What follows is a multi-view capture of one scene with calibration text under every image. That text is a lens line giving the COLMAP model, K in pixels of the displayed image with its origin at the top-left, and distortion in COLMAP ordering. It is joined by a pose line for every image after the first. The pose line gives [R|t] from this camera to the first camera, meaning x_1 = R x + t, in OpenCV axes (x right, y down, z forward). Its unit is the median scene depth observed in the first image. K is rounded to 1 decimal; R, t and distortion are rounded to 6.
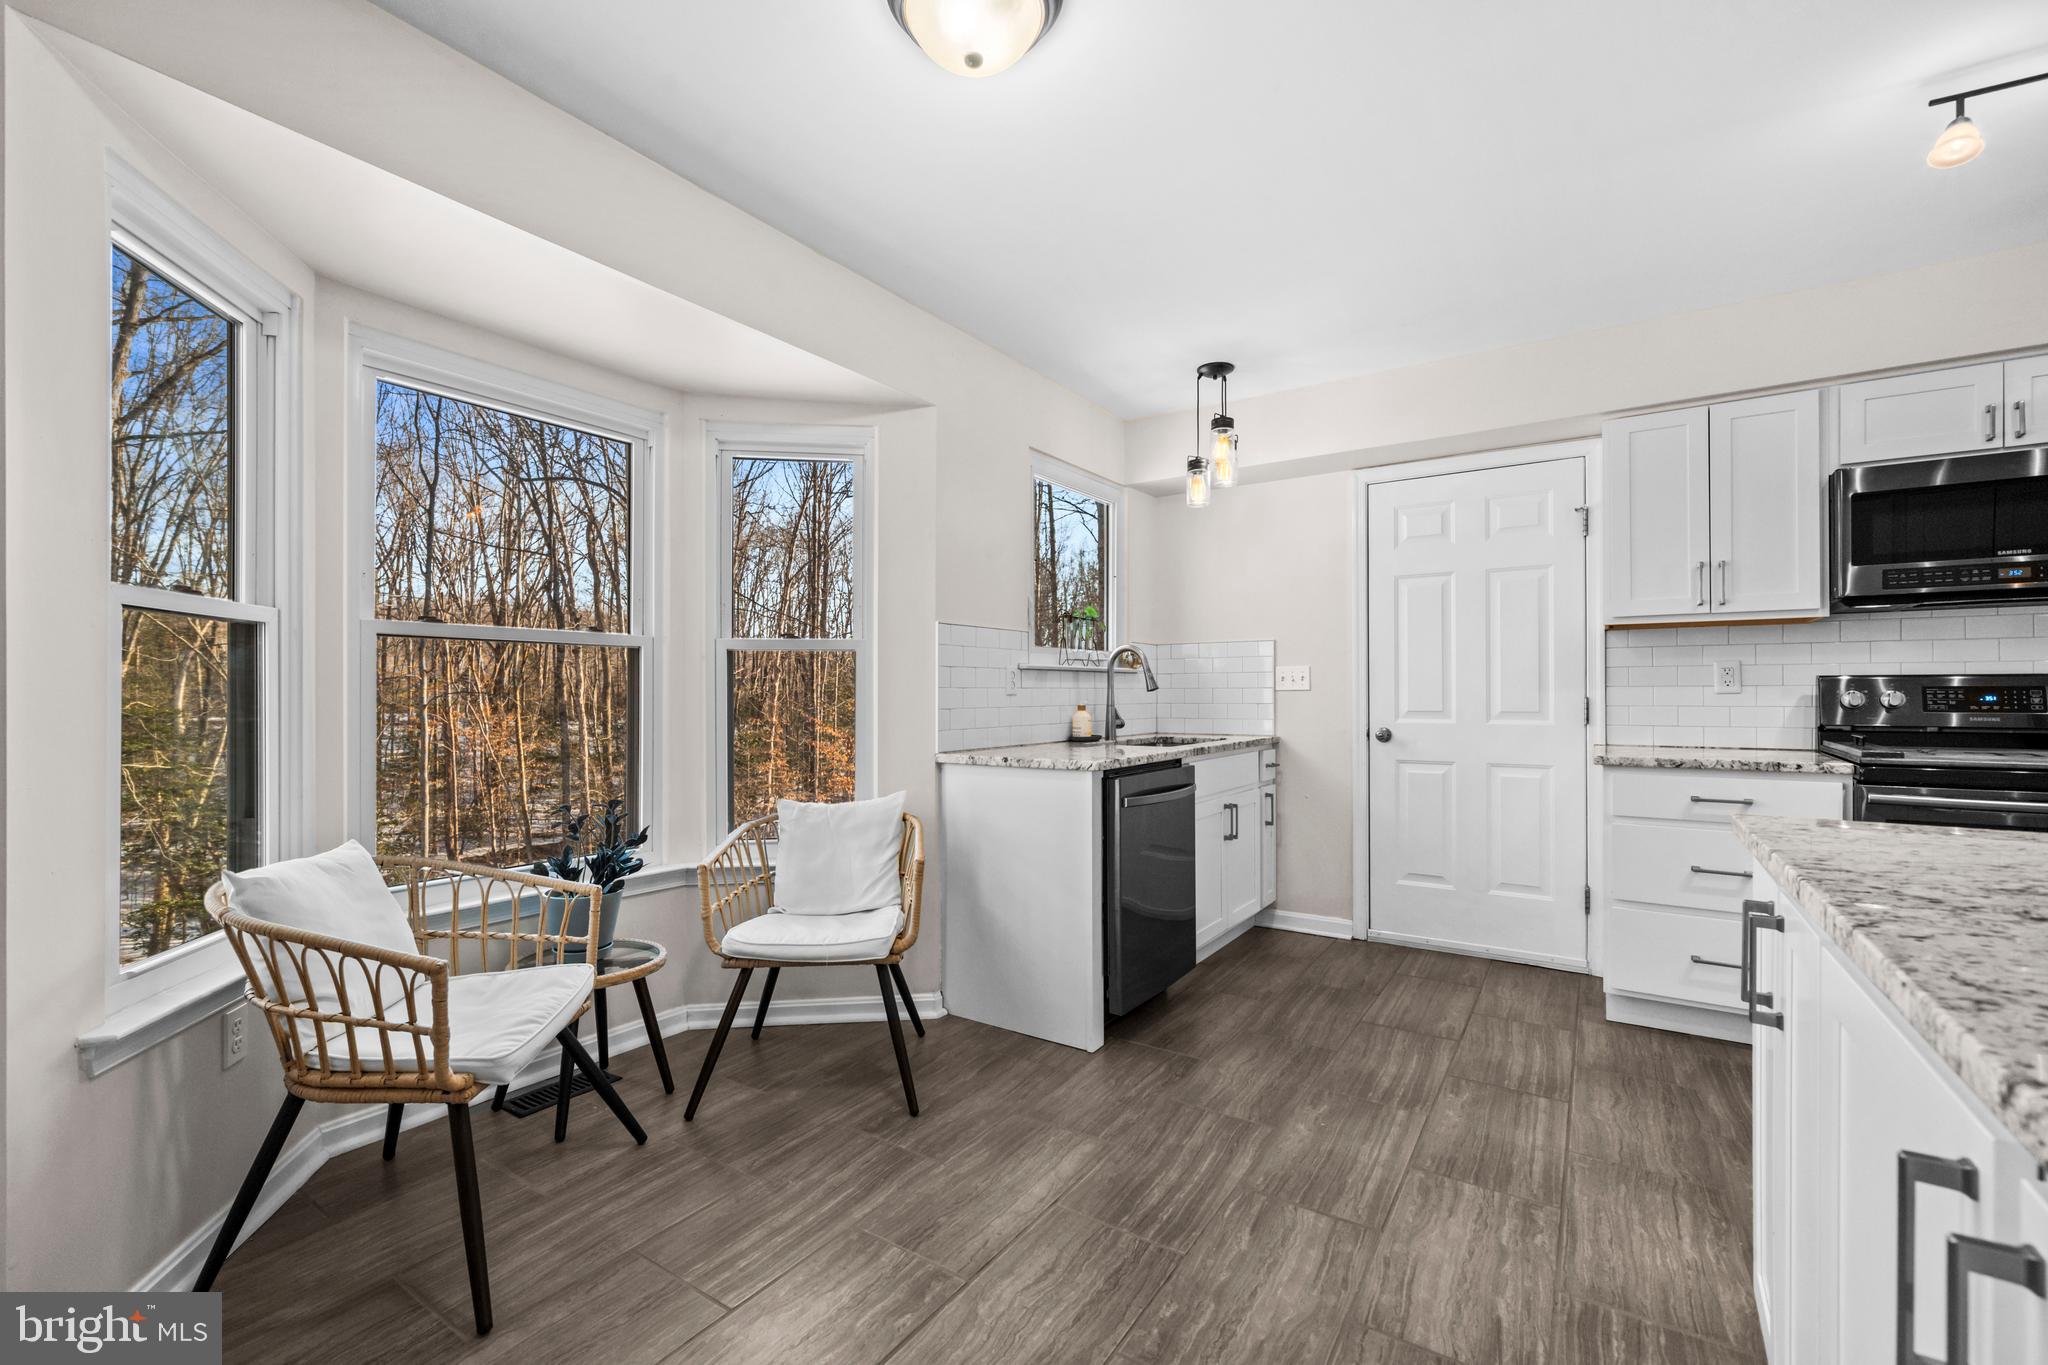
lens RADIAL K [[860.5, 0, 1024.0], [0, 860.5, 682.5], [0, 0, 1]] dist [0.001326, 0.000167]
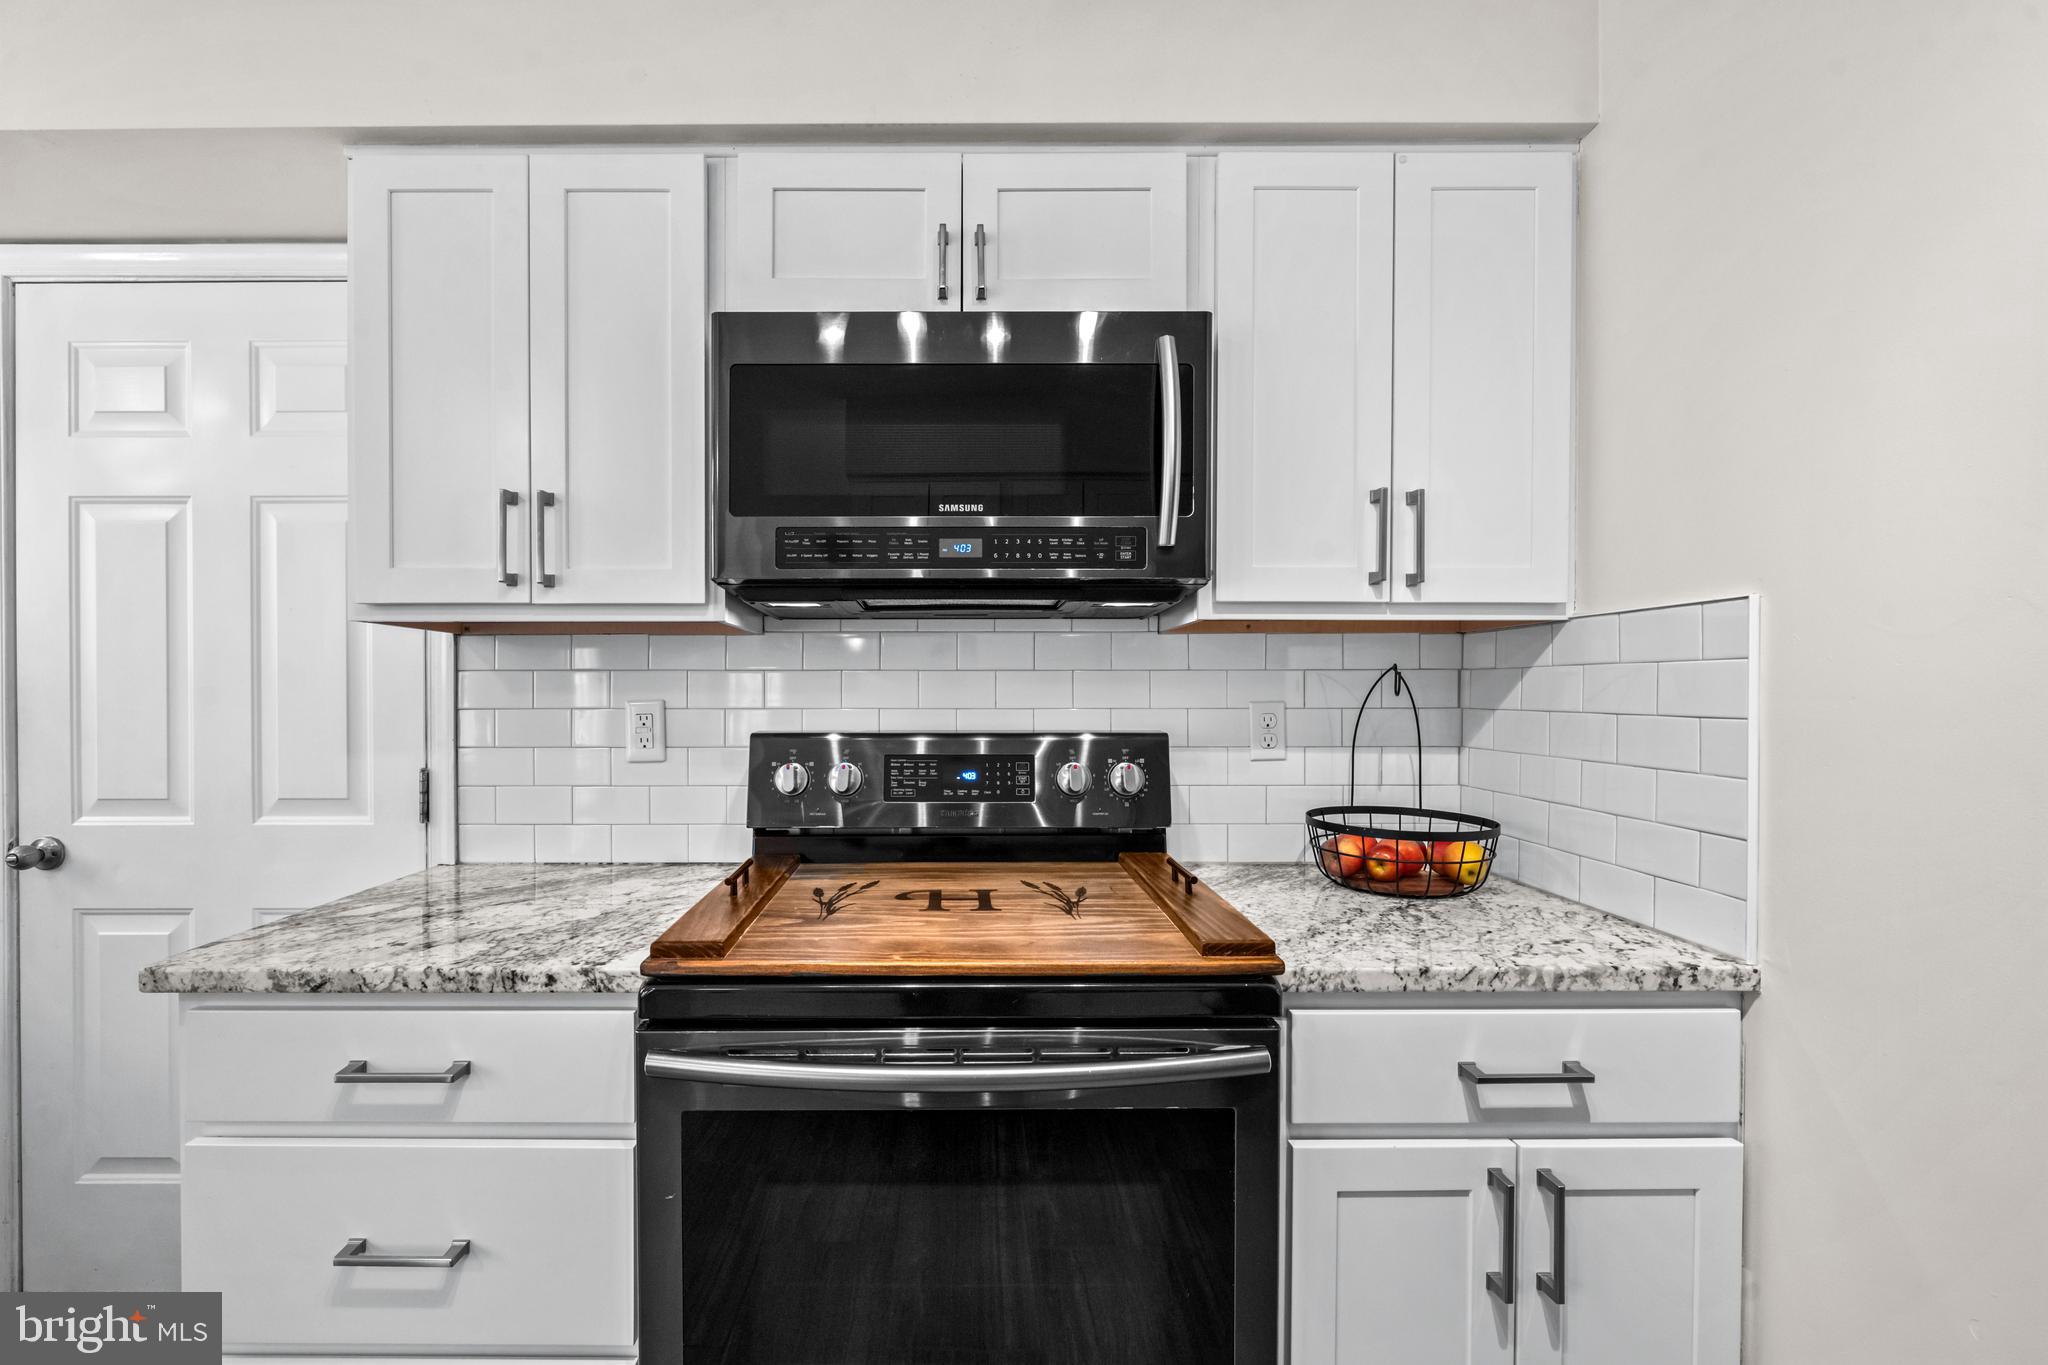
lens RADIAL K [[882.9, 0, 946.3], [0, 882.9, 703.3], [0, 0, 1]] dist [-0.001221, -0.000020]
pose [[0.830767, -0.003148, 0.556611, 0.716400], [-0.008083, 0.999810, 0.017719, -0.036977], [-0.556562, -0.019219, 0.830584, 0.477647]]
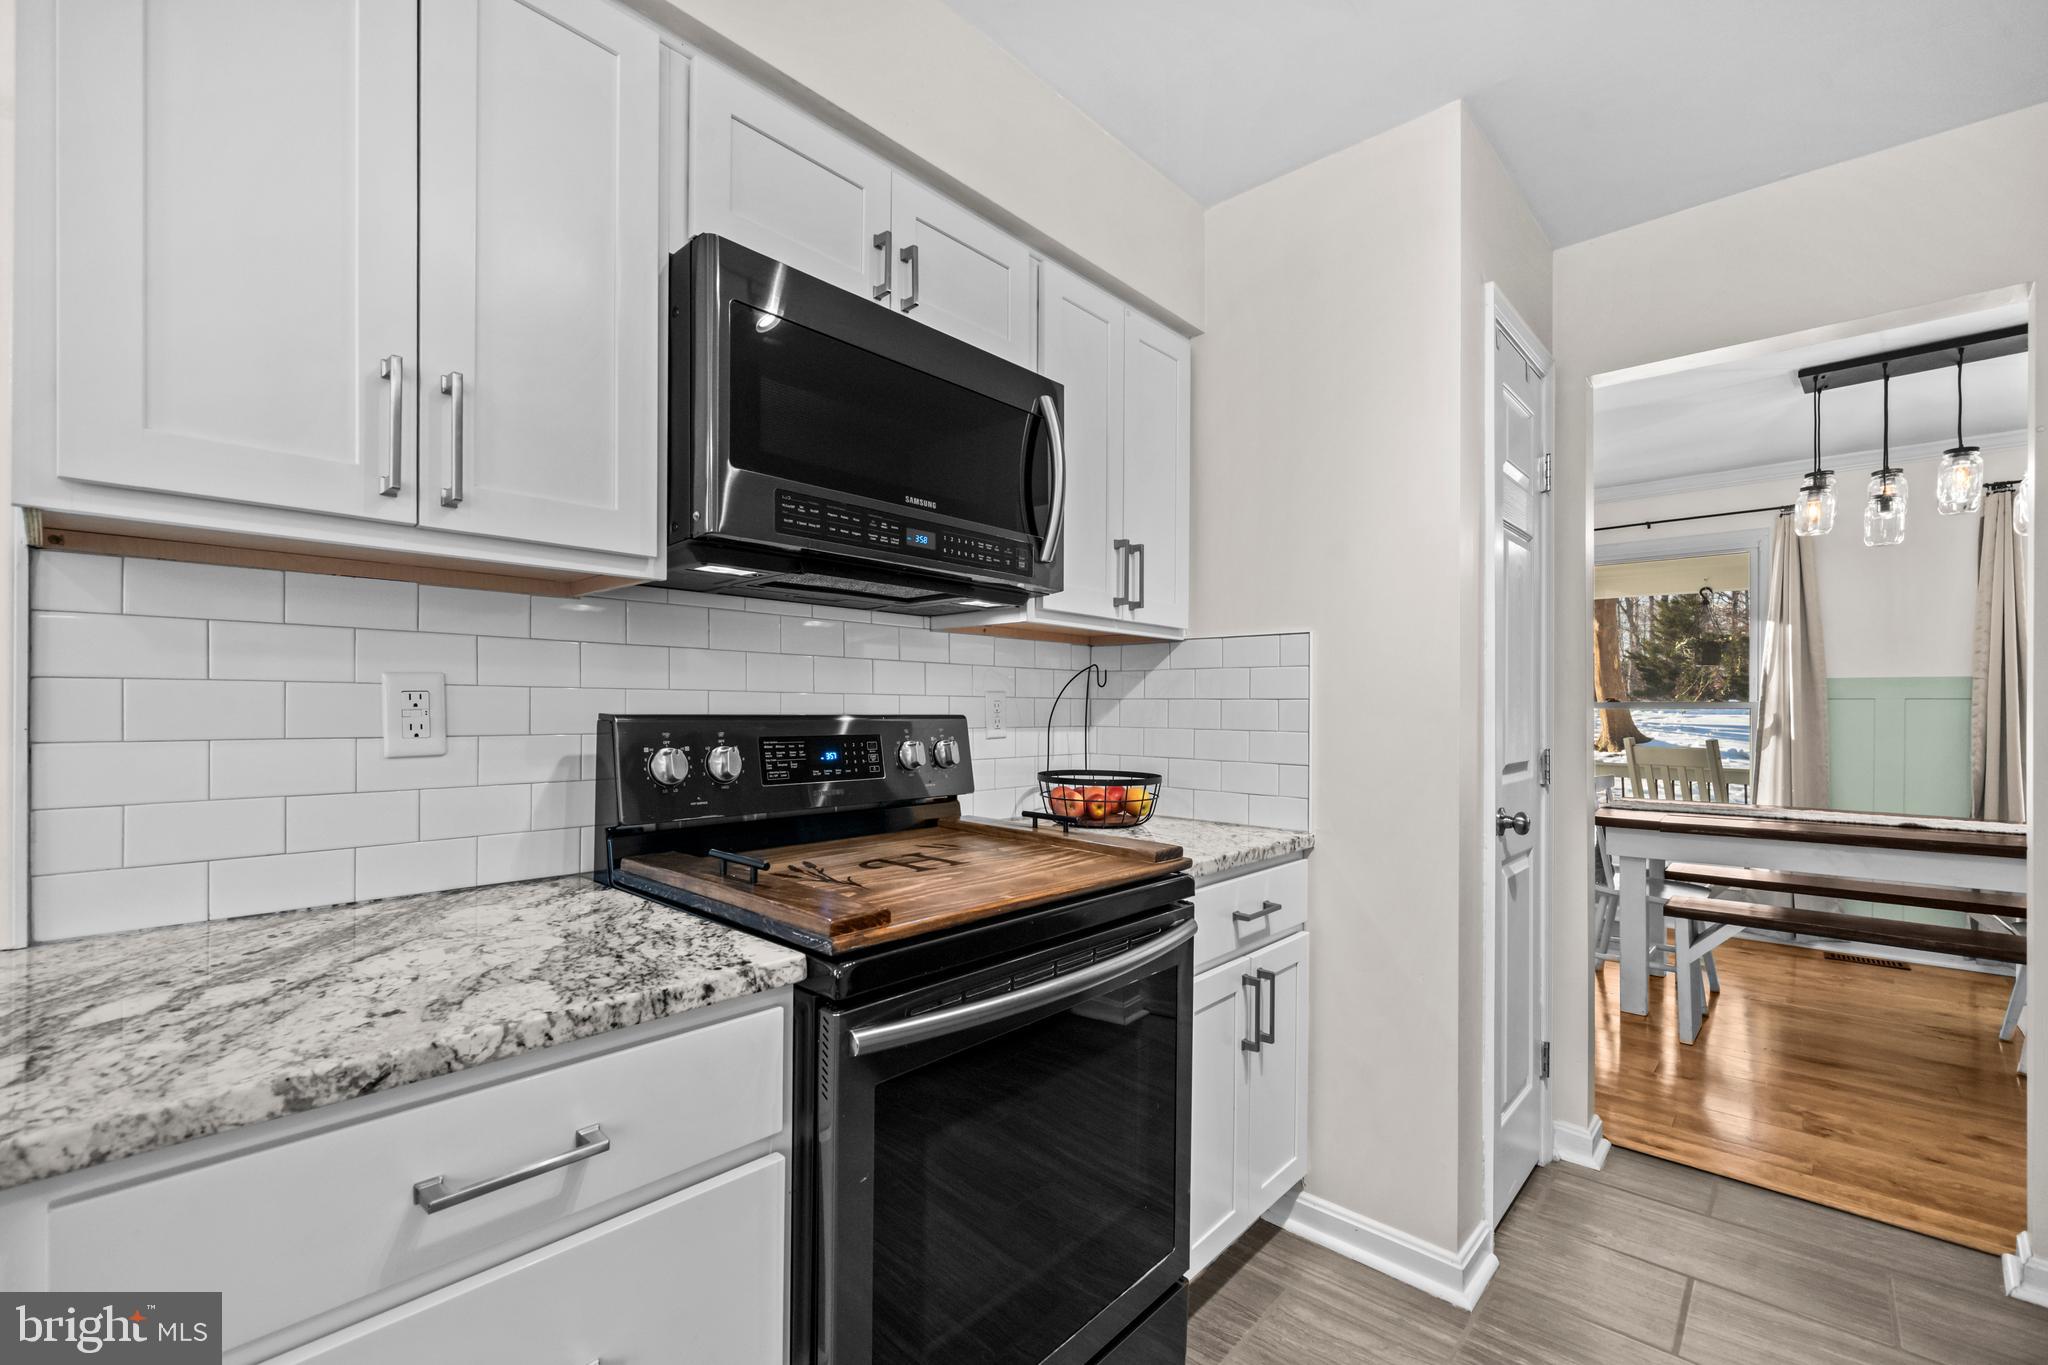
lens RADIAL K [[886.6, 0, 1016.8], [0, 886.6, 713.4], [0, 0, 1]] dist [-0.002191, -0.000413]
pose [[0.145967, -0.000521, 0.989289, 0.493992], [-0.017884, 0.999835, 0.003165, -0.013819], [-0.989128, -0.018155, 0.145934, 0.721341]]
